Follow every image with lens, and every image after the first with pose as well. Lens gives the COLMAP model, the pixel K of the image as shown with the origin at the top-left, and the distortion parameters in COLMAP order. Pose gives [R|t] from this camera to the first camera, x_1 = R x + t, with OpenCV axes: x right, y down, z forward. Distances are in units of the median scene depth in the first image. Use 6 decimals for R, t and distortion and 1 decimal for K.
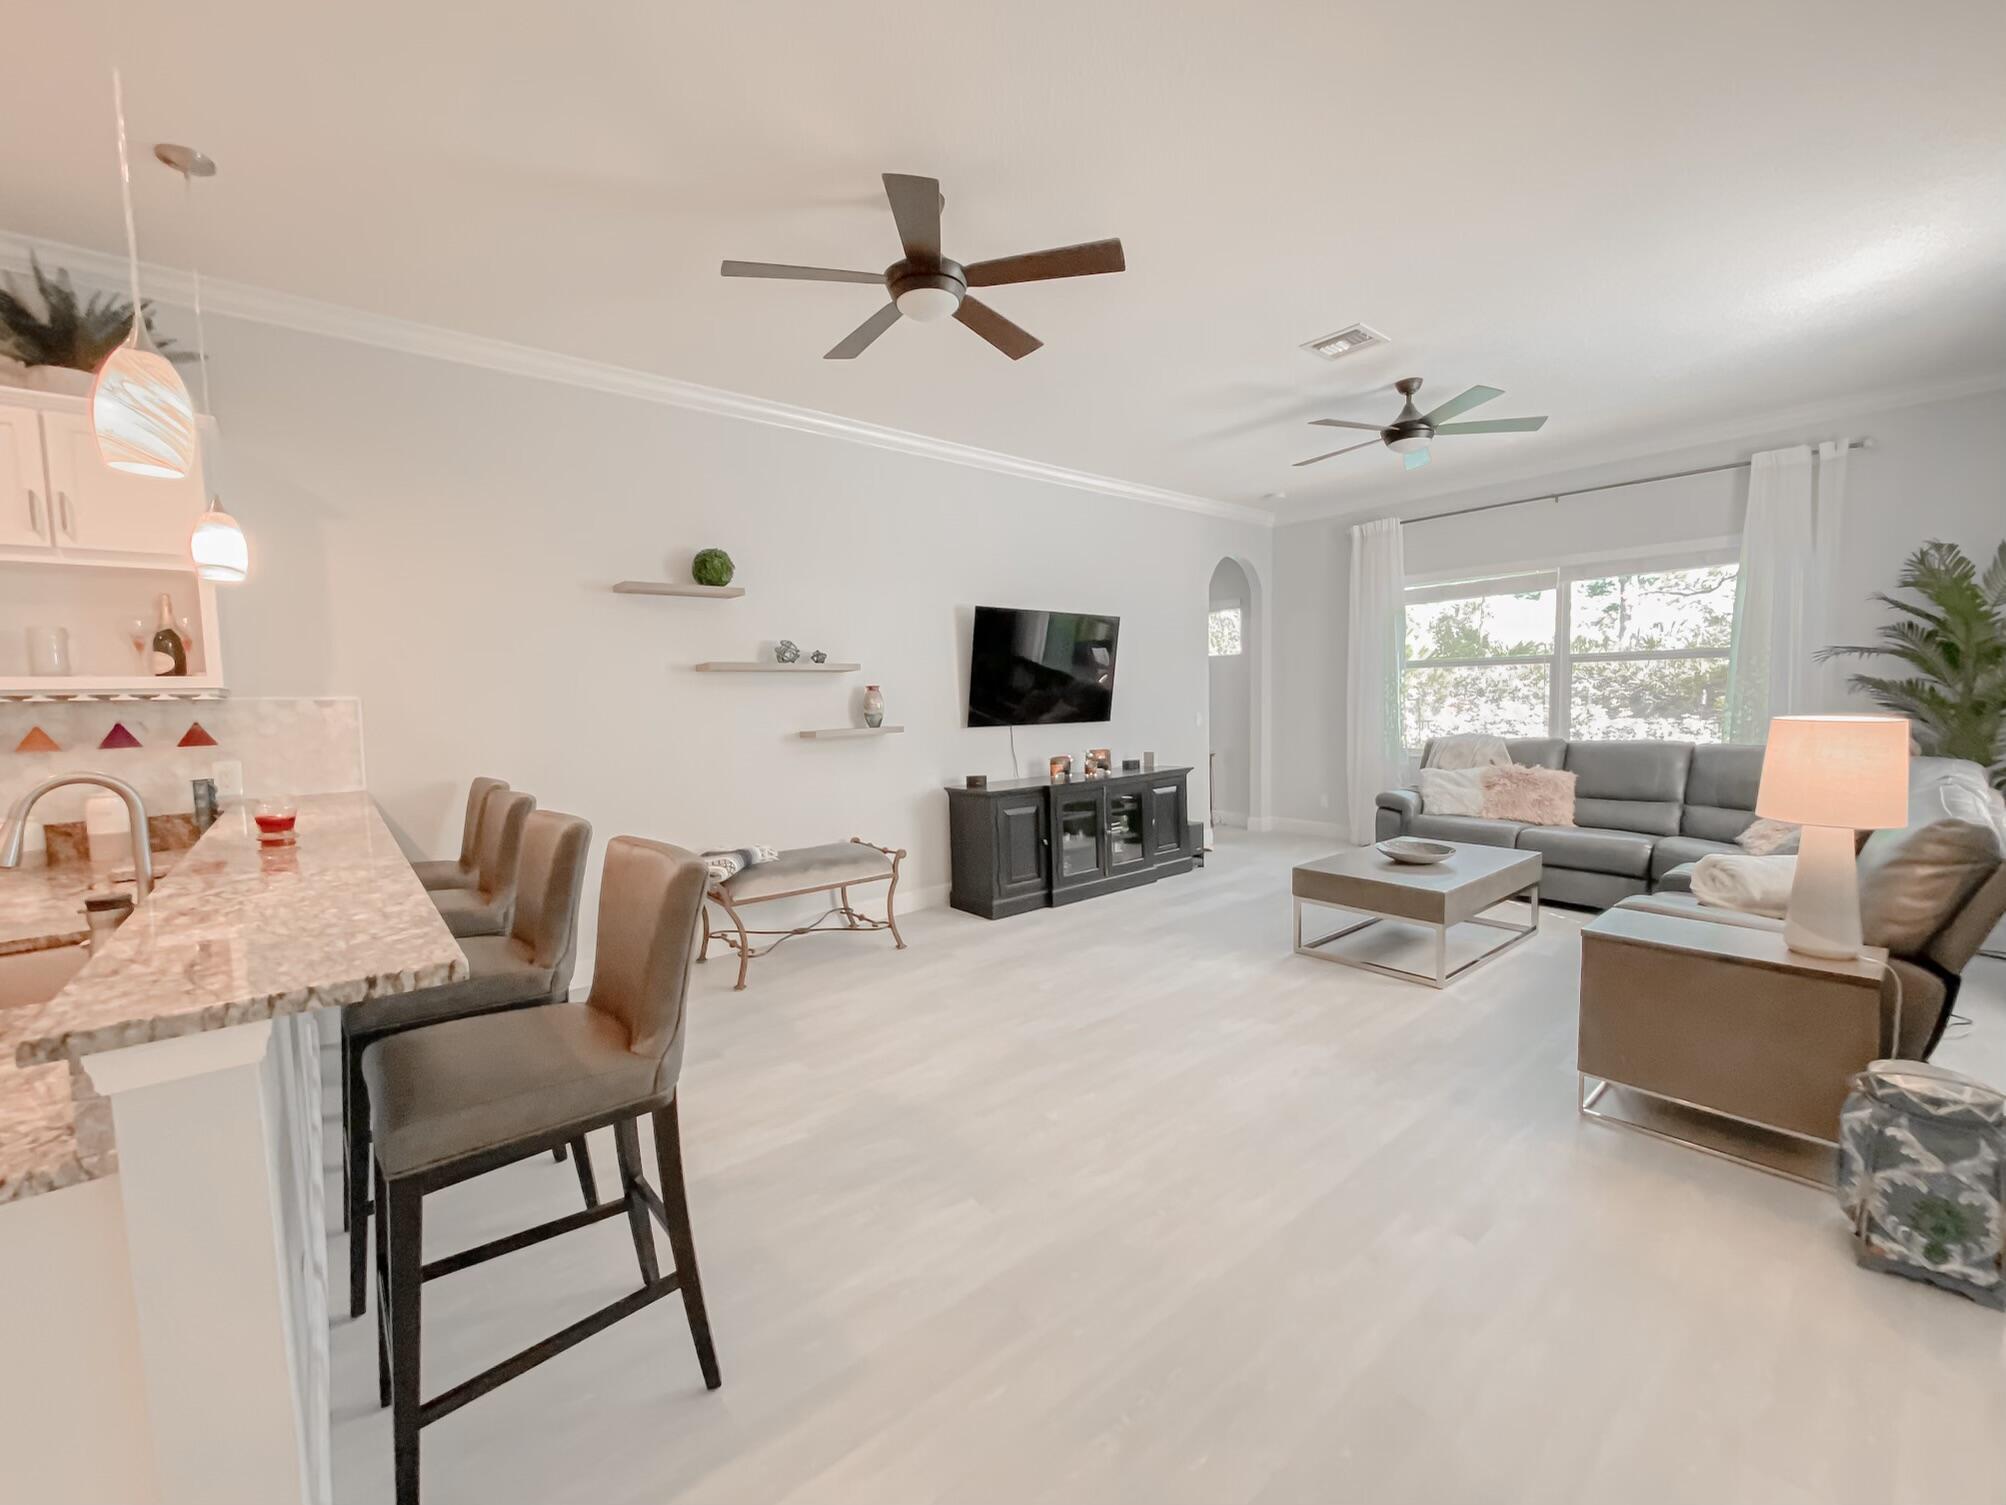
lens RADIAL K [[815.7, 0, 987.0], [0, 815.7, 754.8], [0, 0, 1]] dist [0.001538, -0.000120]
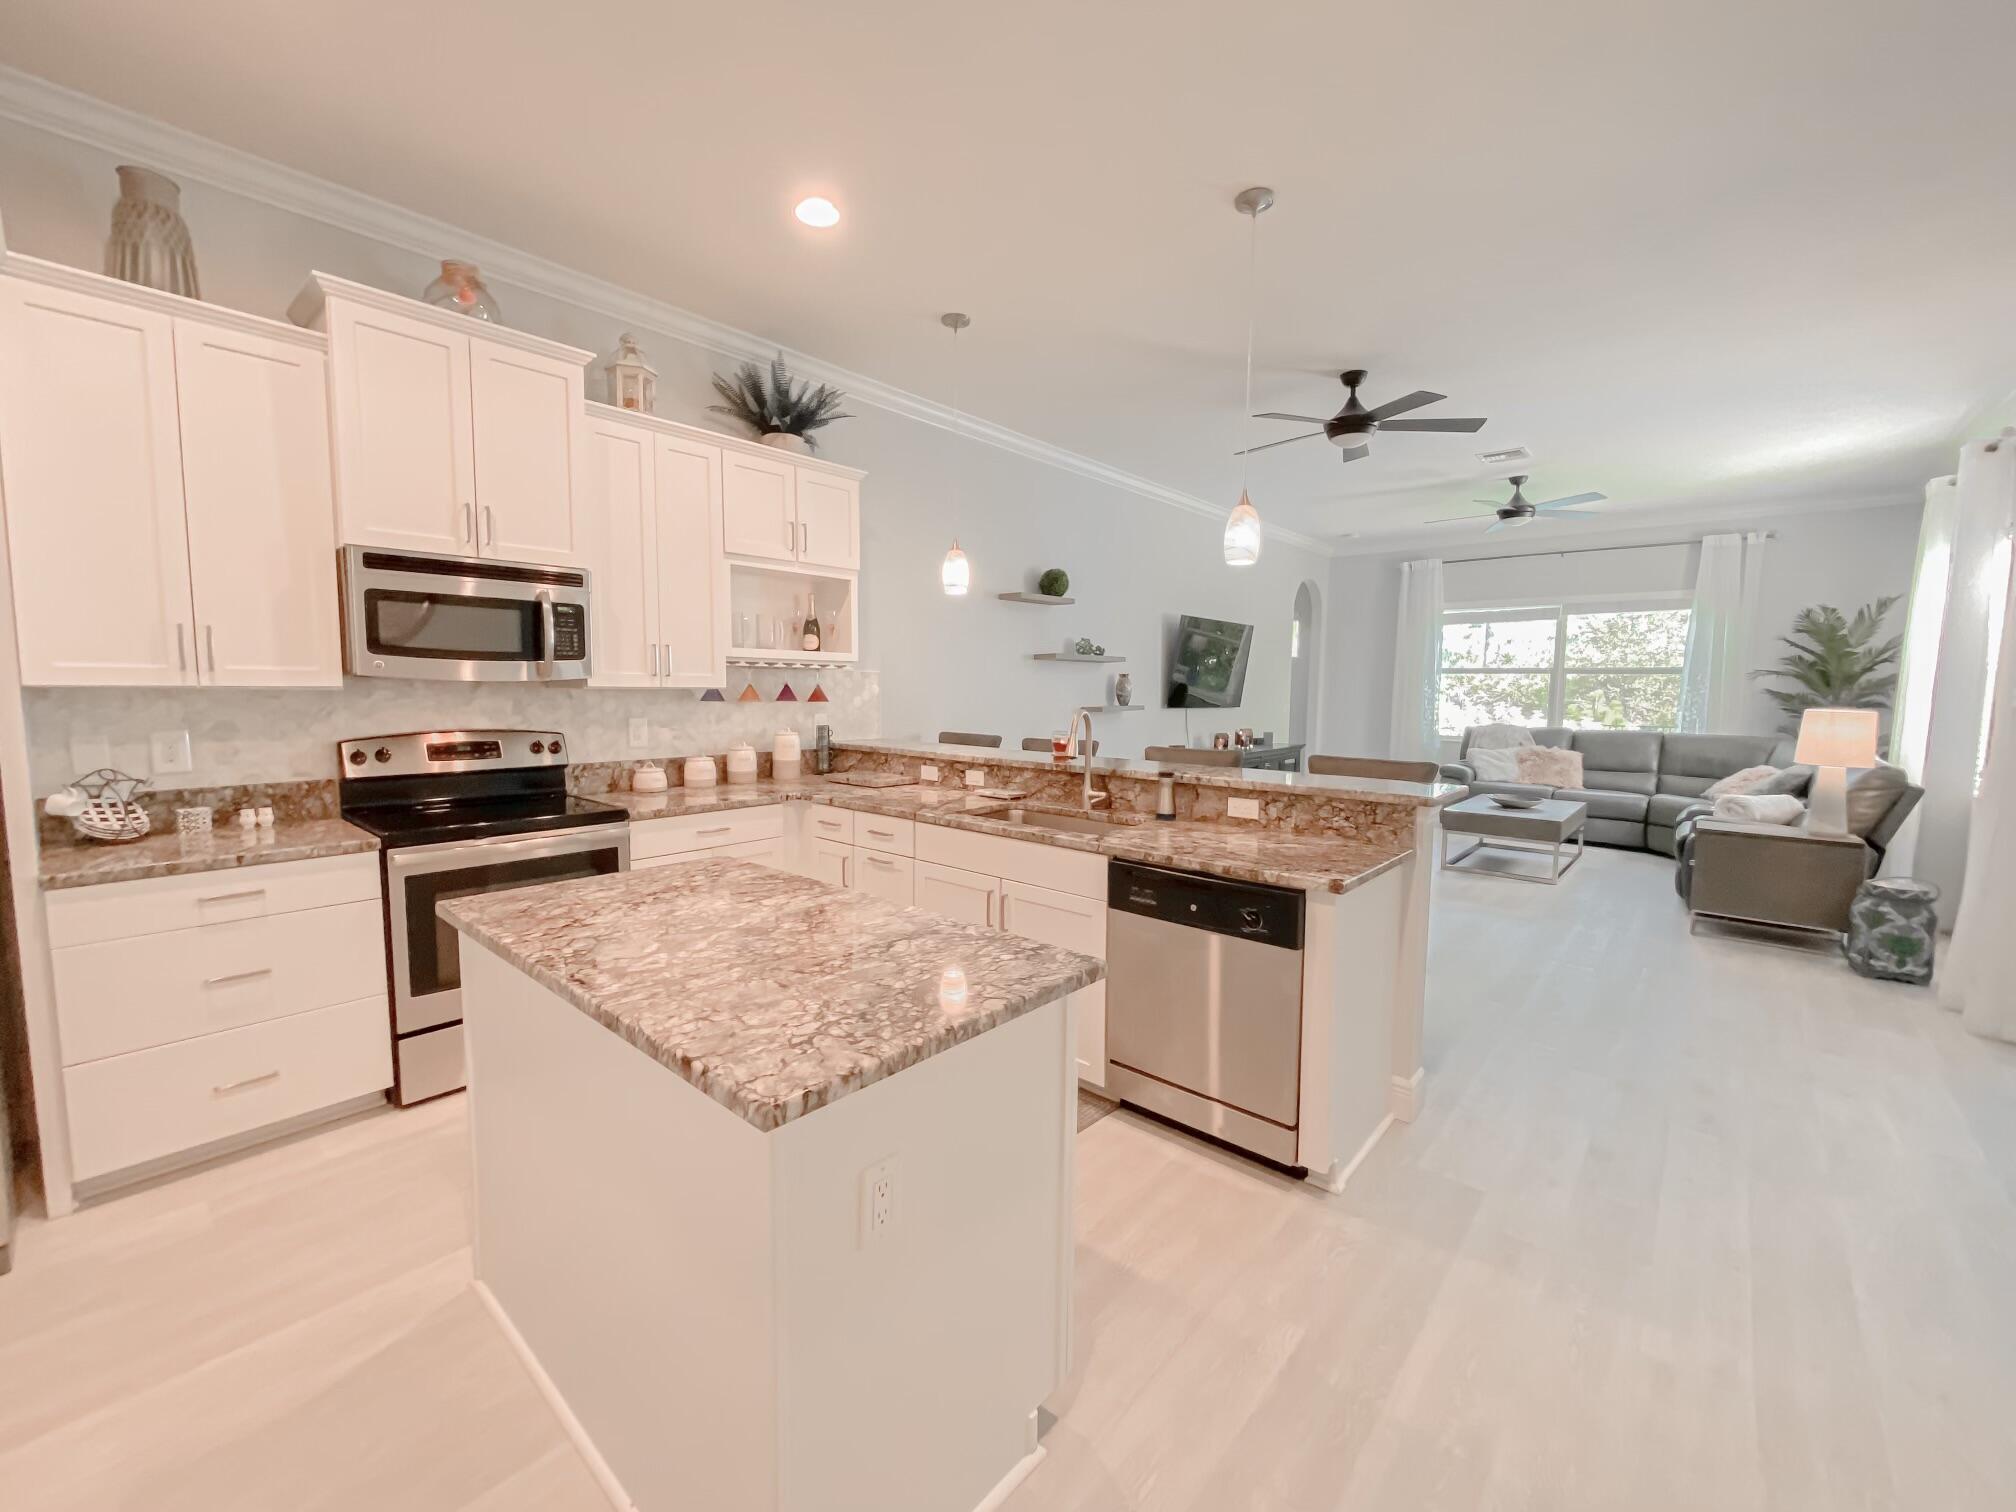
lens RADIAL K [[819.1, 0, 998.9], [0, 819.1, 755.7], [0, 0, 1]] dist [0.007068, 0.001082]
pose [[0.987288, 0.019114, 0.157789, -0.551888], [-0.021132, 0.999715, 0.011125, 0.036874], [-0.157532, -0.014318, 0.987410, -0.273286]]
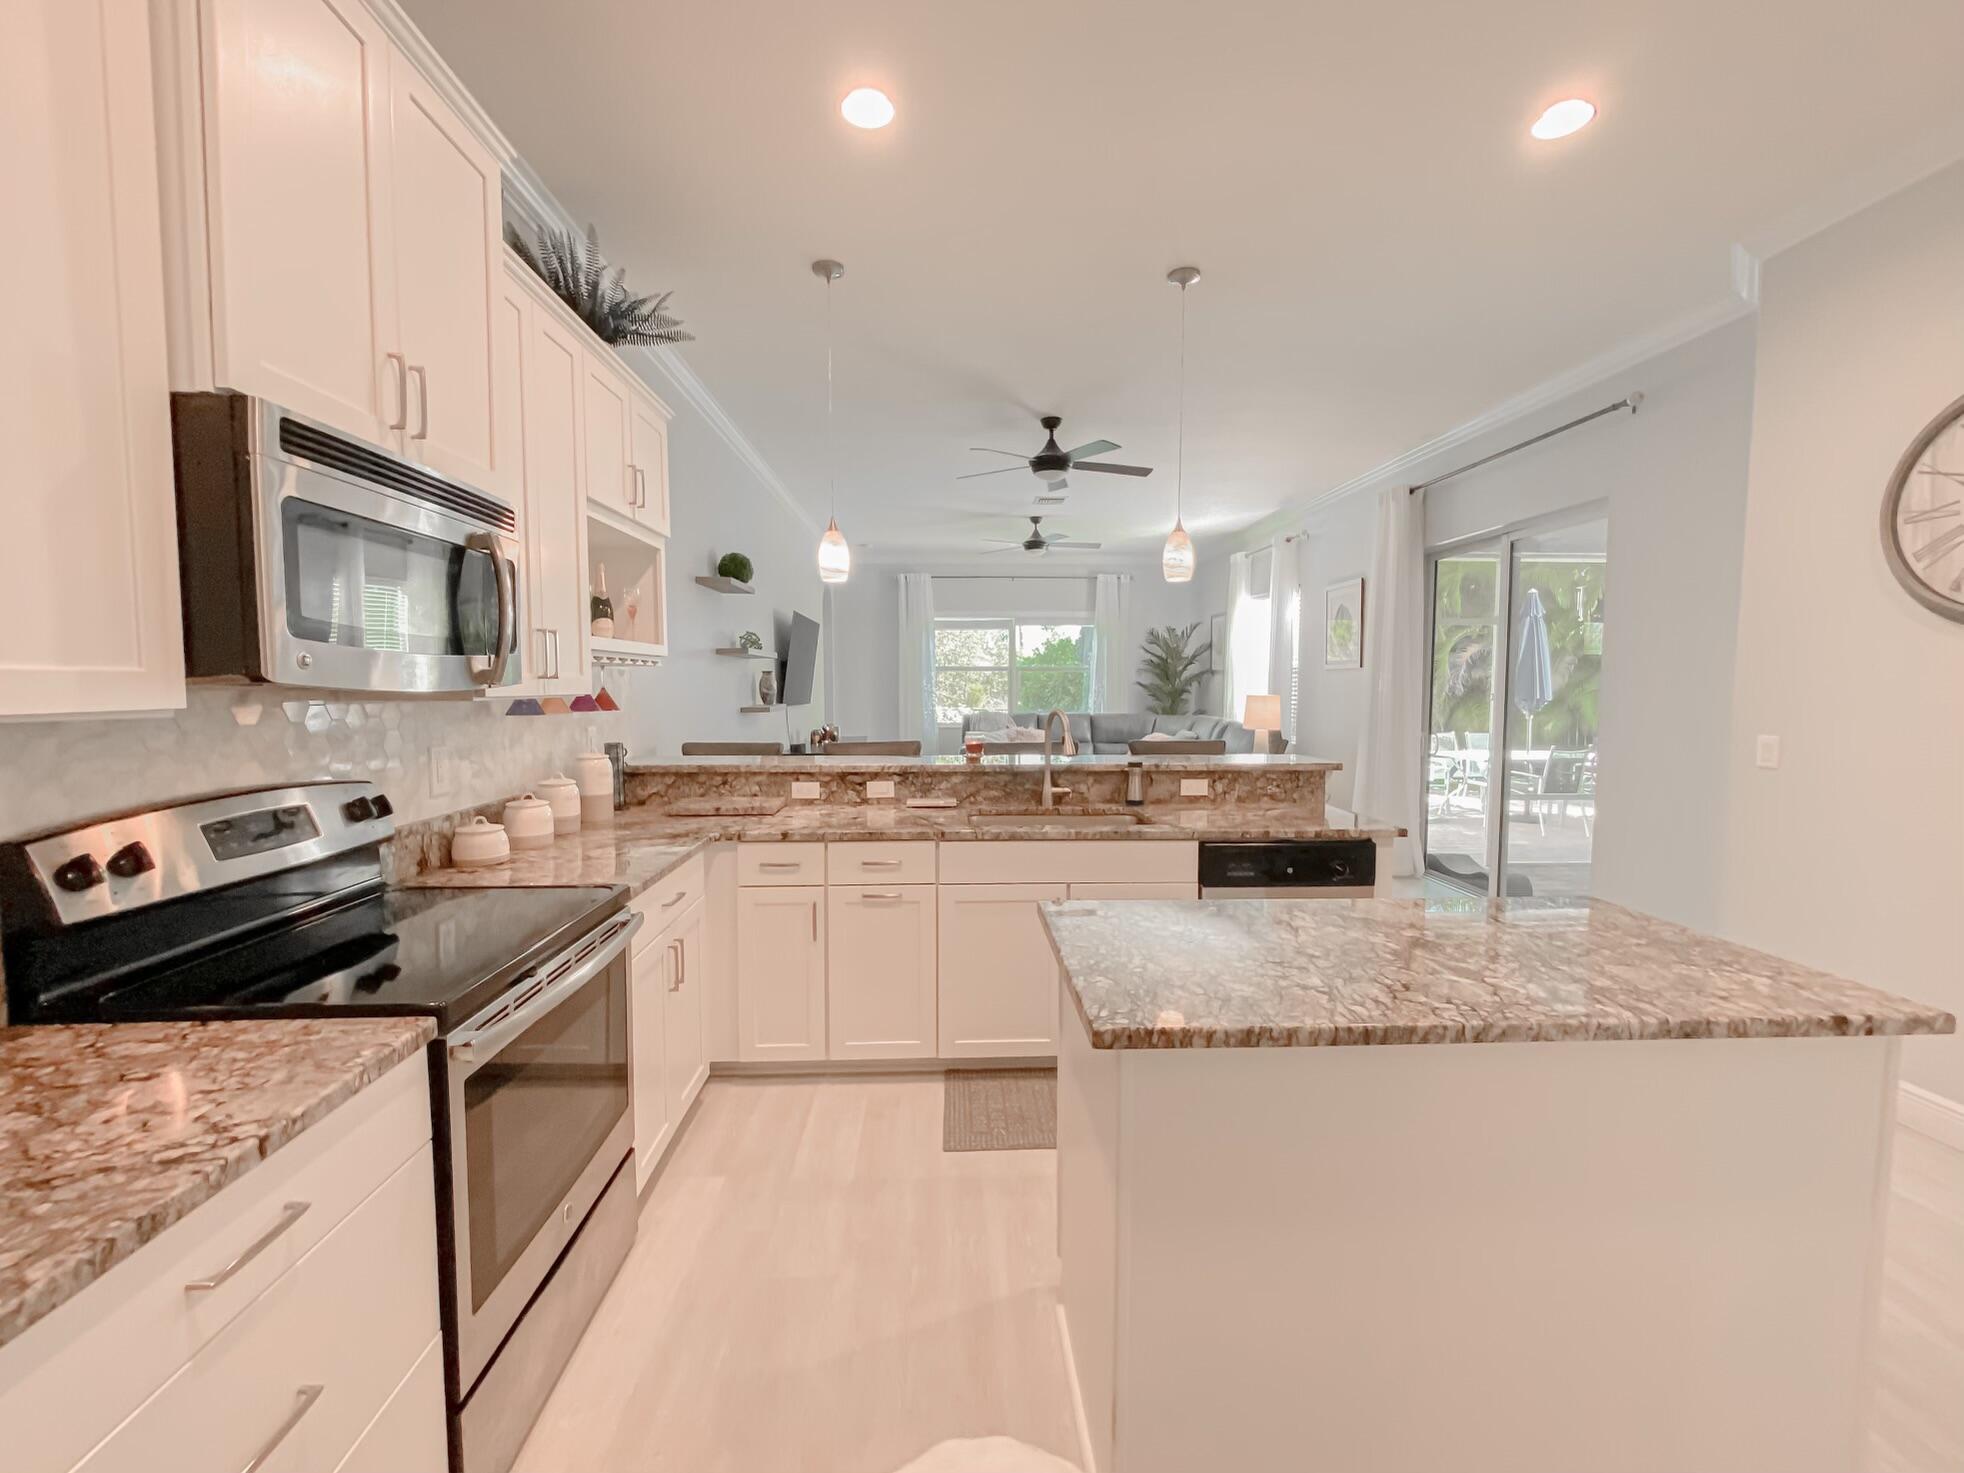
lens RADIAL K [[818.2, 0, 974.1], [0, 818.2, 735.1], [0, 0, 1]] dist [0.012915, -0.009830]
pose [[0.605084, -0.028227, 0.795661, -0.946530], [0.044124, 0.999024, 0.001887, 0.023572], [-0.794938, 0.033966, 0.605739, 0.004252]]
